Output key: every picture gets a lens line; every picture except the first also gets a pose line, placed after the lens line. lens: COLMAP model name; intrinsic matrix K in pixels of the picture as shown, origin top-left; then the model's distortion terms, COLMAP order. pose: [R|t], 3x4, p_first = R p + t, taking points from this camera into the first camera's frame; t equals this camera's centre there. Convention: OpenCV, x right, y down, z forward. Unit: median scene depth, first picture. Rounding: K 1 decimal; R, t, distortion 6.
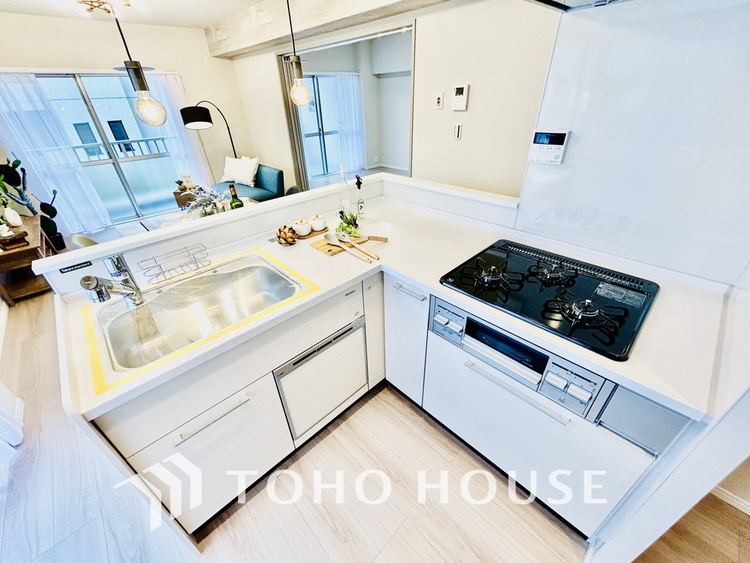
lens RADIAL K [[303.5, 0, 375.8], [0, 303.5, 281.3], [0, 0, 1]] dist [0.002746, 0.000271]
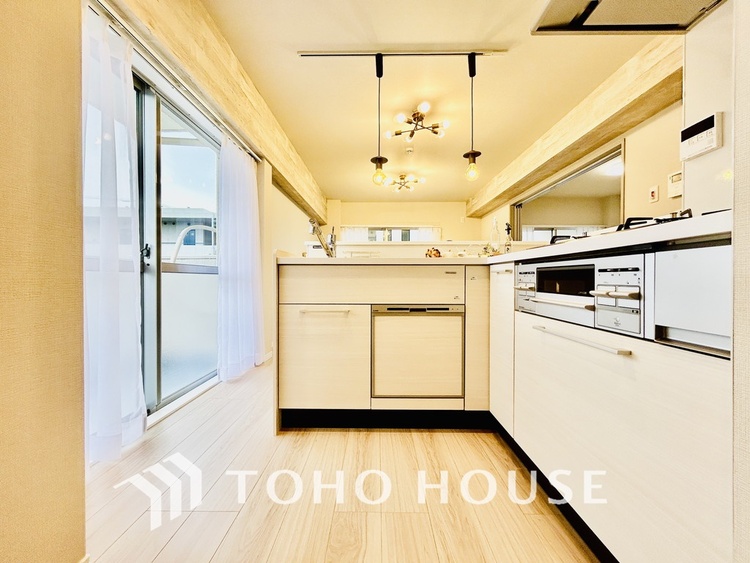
lens RADIAL K [[303.5, 0, 375.6], [0, 303.5, 281.0], [0, 0, 1]] dist [0.002746, 0.000271]
pose [[0.716020, 0.040179, -0.696922, 0.423536], [-0.387520, 0.853267, -0.348946, 0.474300], [0.580640, 0.519924, 0.626527, 0.090843]]
